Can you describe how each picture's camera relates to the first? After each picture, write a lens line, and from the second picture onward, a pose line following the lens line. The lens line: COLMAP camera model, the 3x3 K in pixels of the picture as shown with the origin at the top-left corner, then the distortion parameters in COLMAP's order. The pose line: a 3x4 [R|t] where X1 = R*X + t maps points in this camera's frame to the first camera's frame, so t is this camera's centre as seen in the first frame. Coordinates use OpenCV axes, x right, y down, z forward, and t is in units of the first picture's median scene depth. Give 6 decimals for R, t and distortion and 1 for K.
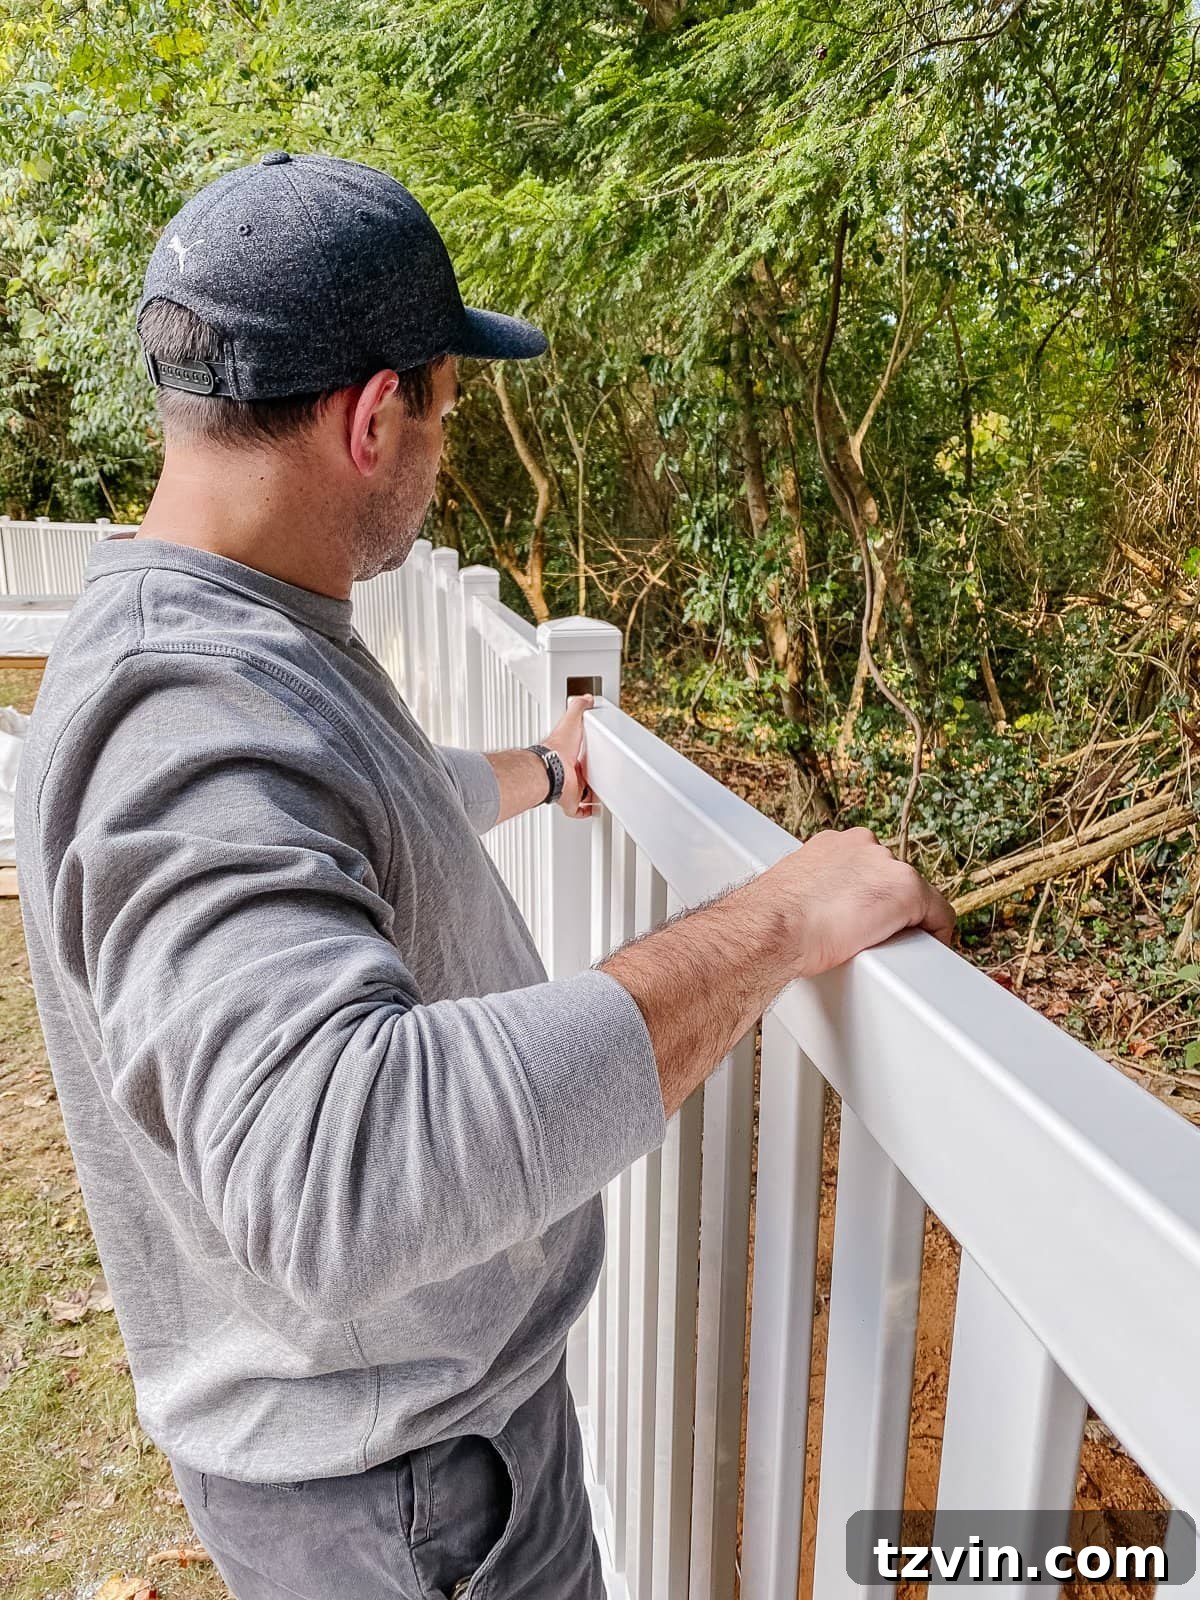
lens RADIAL K [[1189.6, 0, 600.0], [0, 1189.6, 800.0], [0, 0, 1]] dist [0.004401, -0.068964]
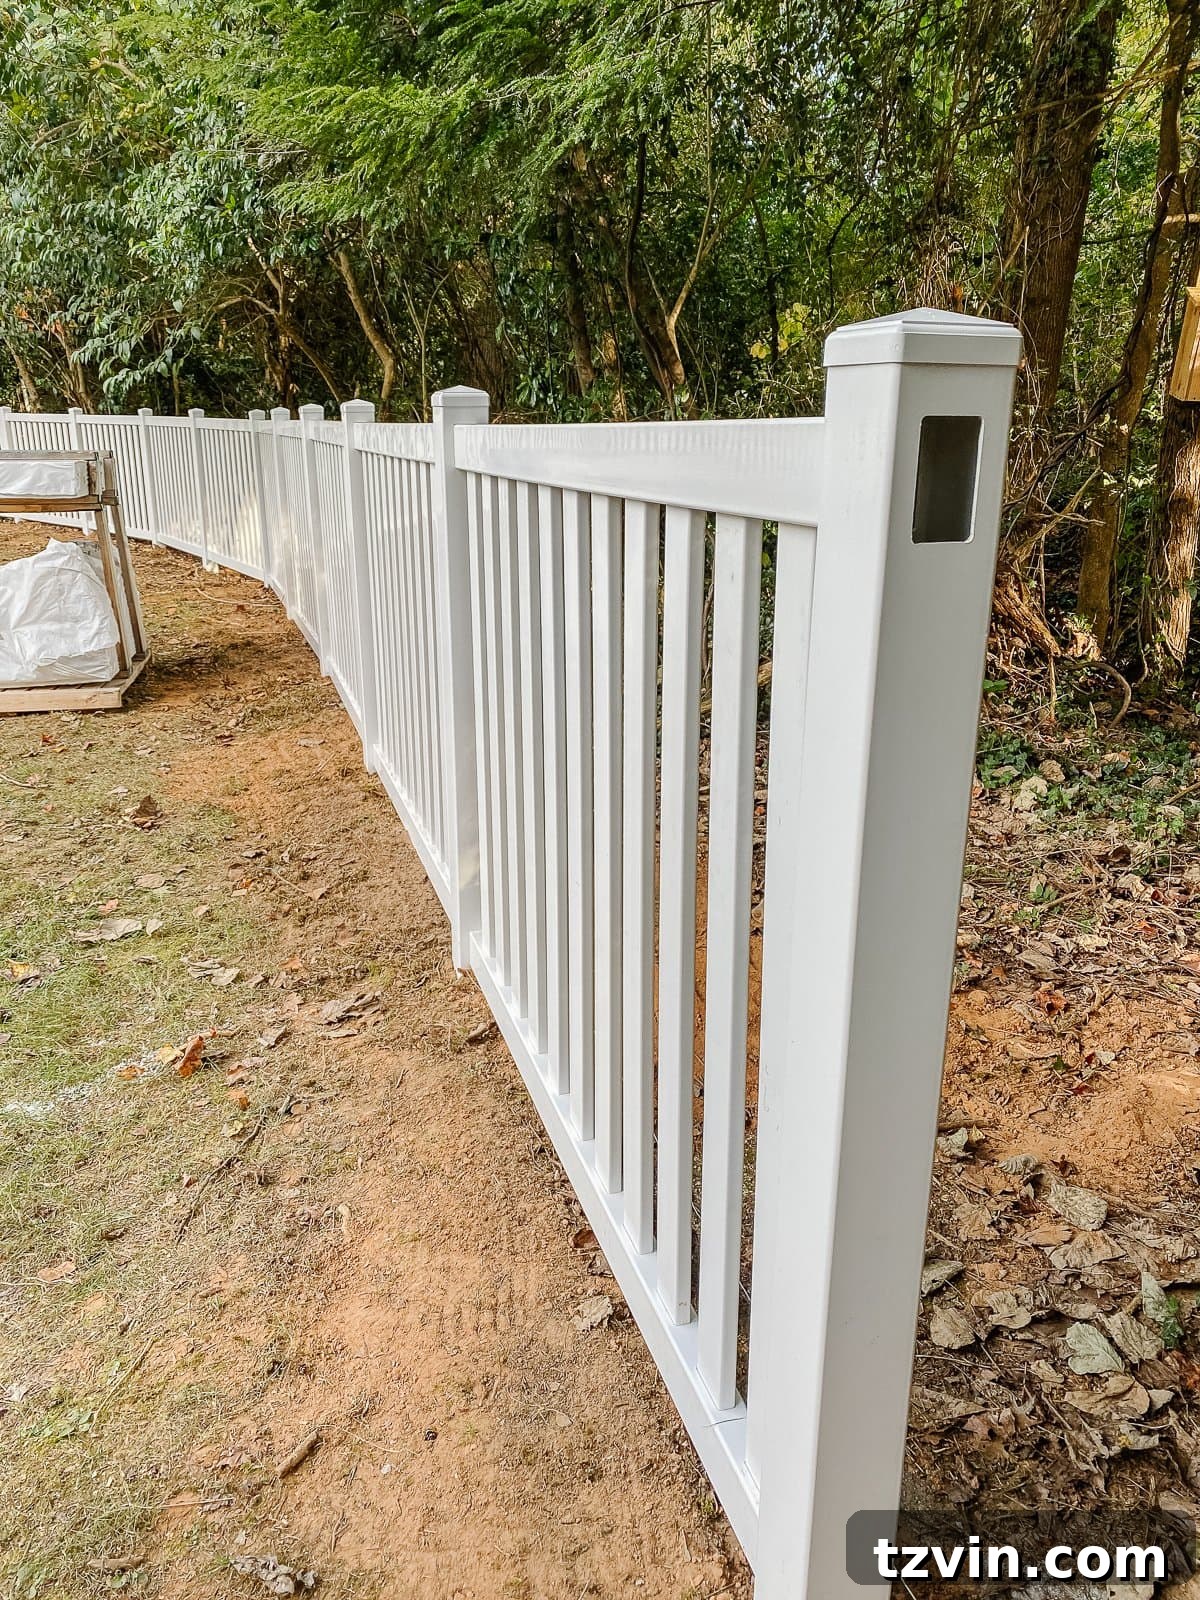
lens RADIAL K [[1233.2, 0, 600.0], [0, 1233.2, 800.0], [0, 0, 1]] dist [-0.004678, -0.008322]
pose [[0.991014, -0.037136, 0.128498, -0.037042], [0.029719, 0.997806, 0.059168, 0.165806], [-0.130413, -0.054817, 0.989943, -0.354263]]
